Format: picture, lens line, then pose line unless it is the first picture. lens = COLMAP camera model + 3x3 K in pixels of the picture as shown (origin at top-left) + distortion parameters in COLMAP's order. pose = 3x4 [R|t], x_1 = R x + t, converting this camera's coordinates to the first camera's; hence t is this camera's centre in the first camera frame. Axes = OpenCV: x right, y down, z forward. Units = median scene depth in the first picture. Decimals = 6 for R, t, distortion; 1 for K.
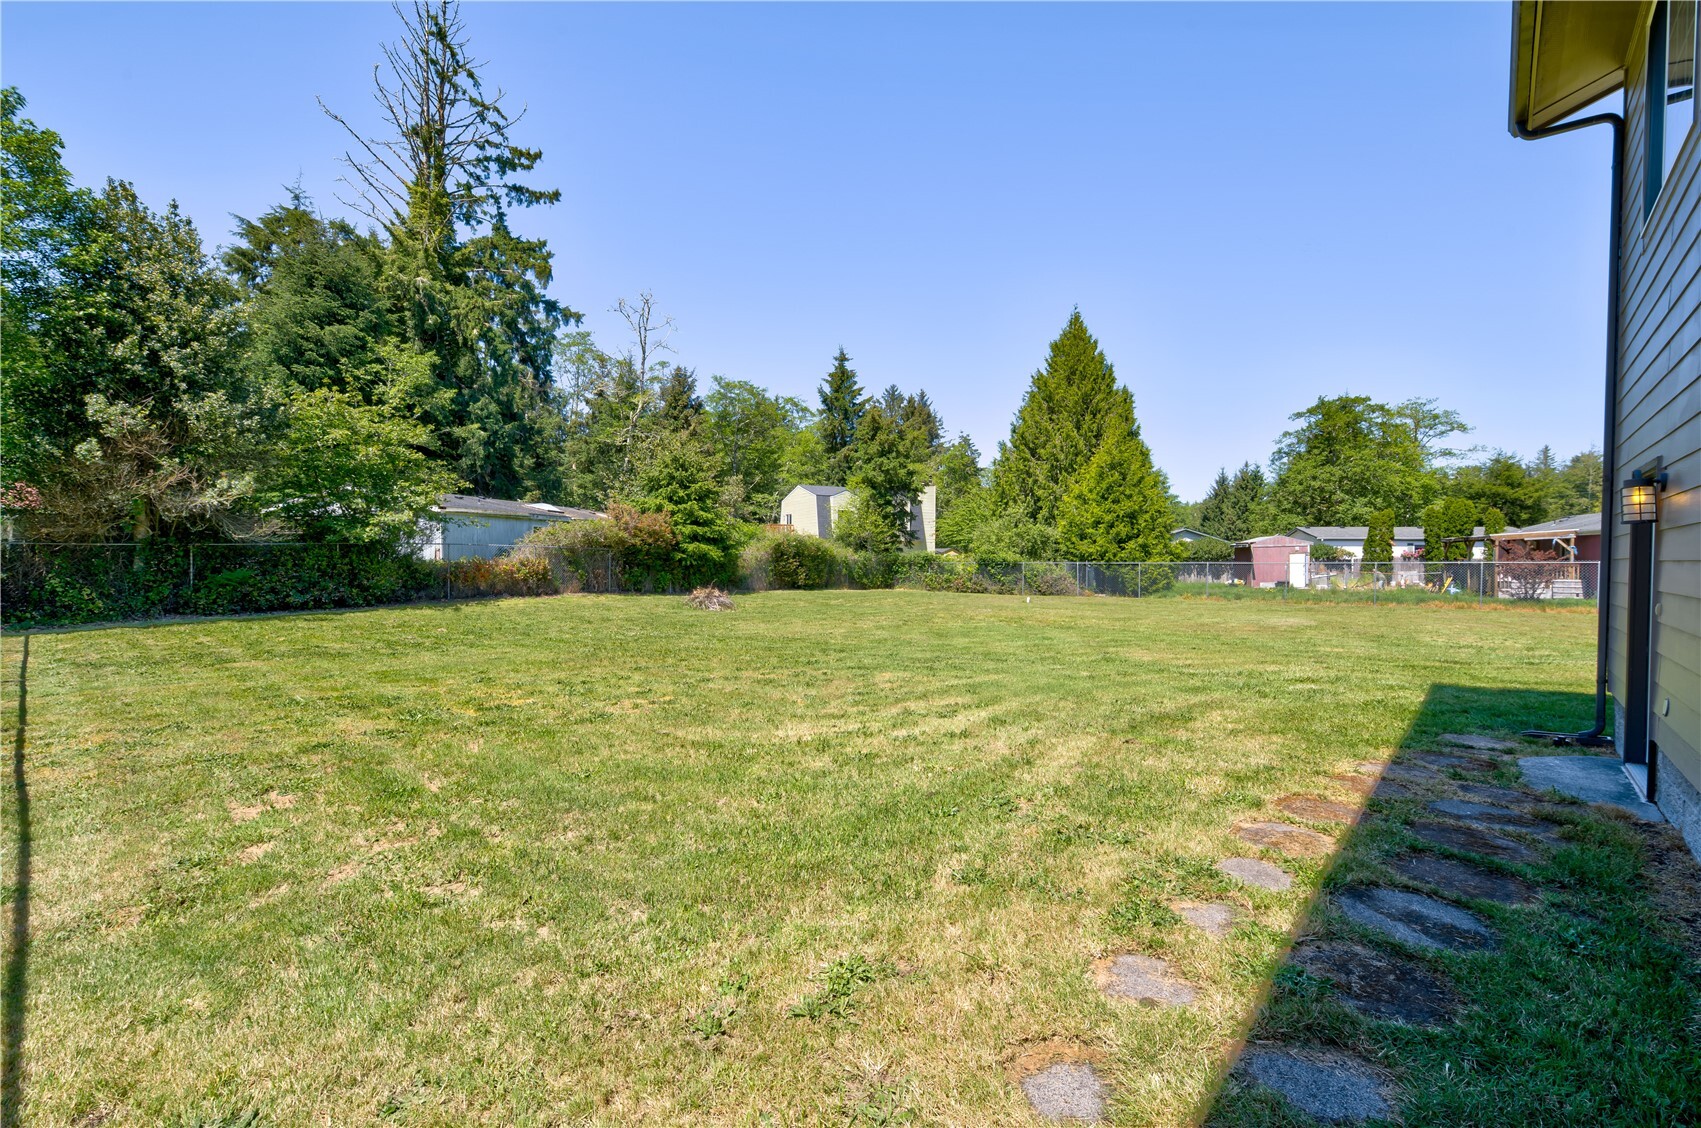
lens RADIAL K [[718.6, 0, 856.1], [0, 718.6, 570.0], [0, 0, 1]] dist [0.000281, 0.000836]
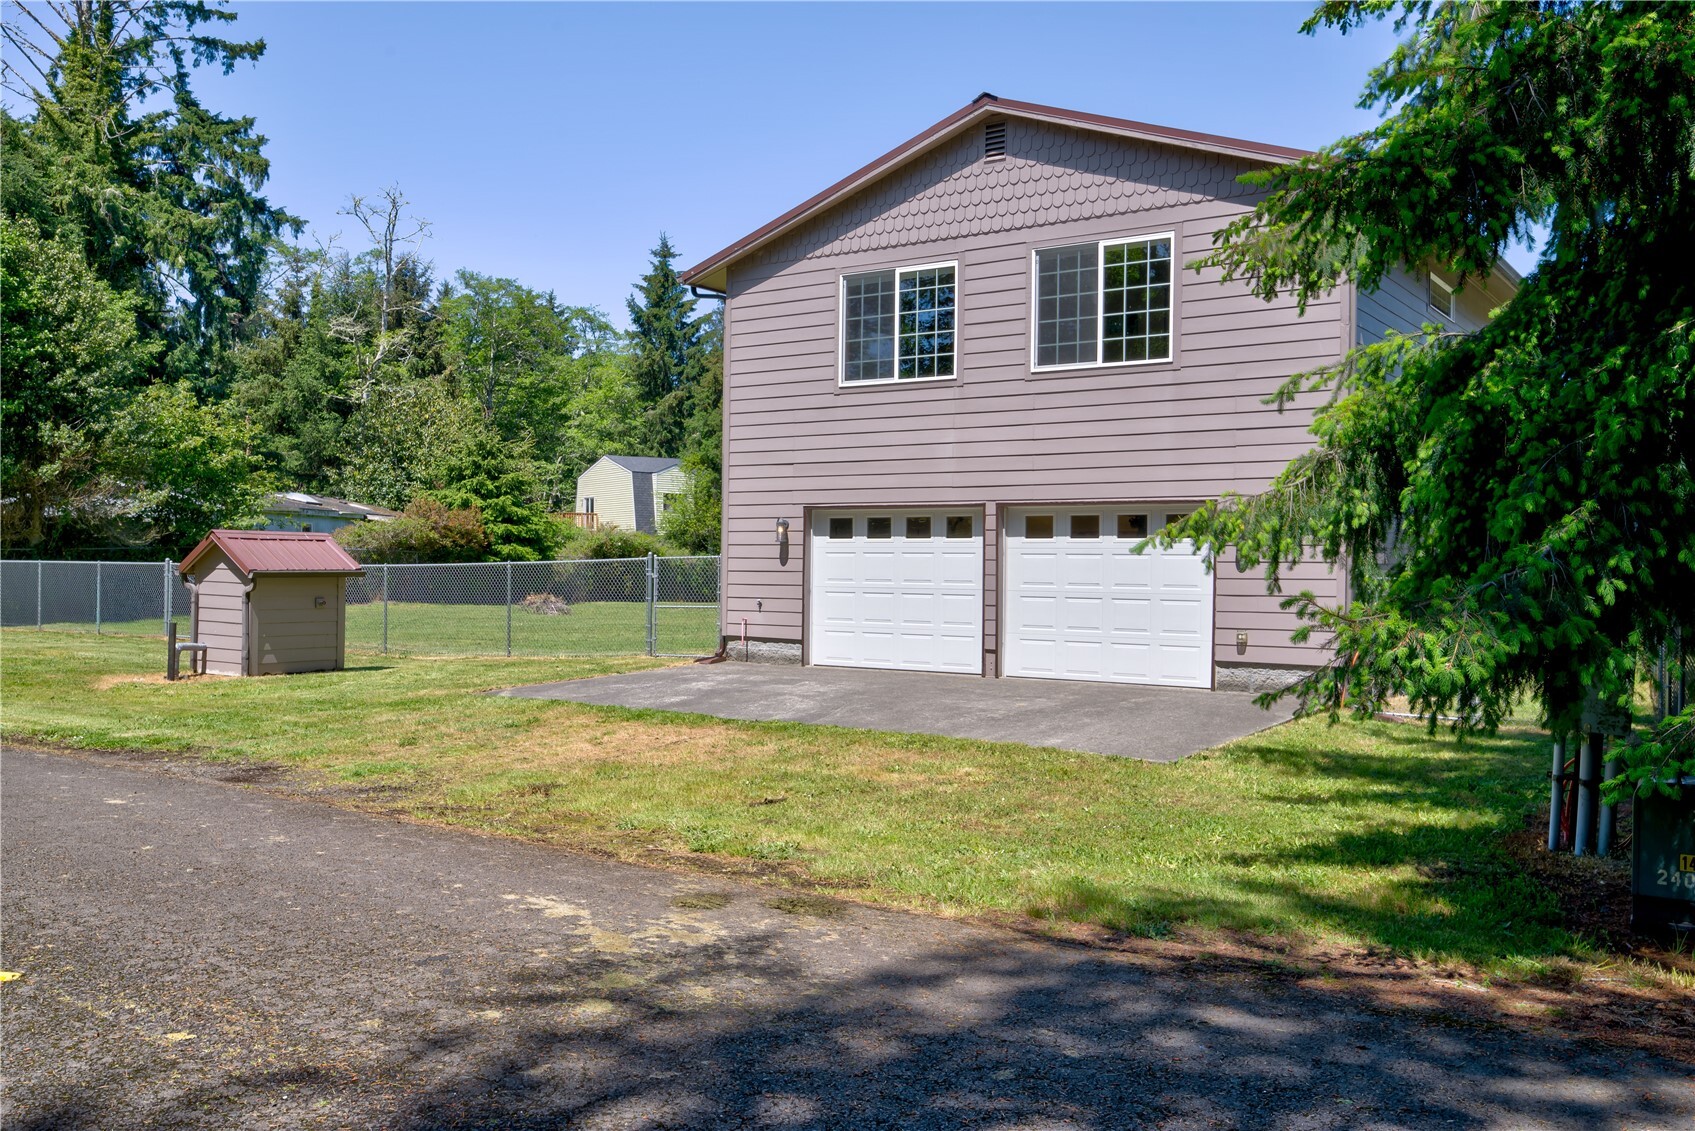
lens RADIAL K [[1395.5, 0, 855.4], [0, 1395.5, 578.5], [0, 0, 1]] dist [0.000924, 0.010287]
pose [[0.991962, -0.002824, 0.126503, -0.015552], [0.003435, 0.999983, -0.004614, 0.008169], [-0.126488, 0.005011, 0.991956, -0.463728]]
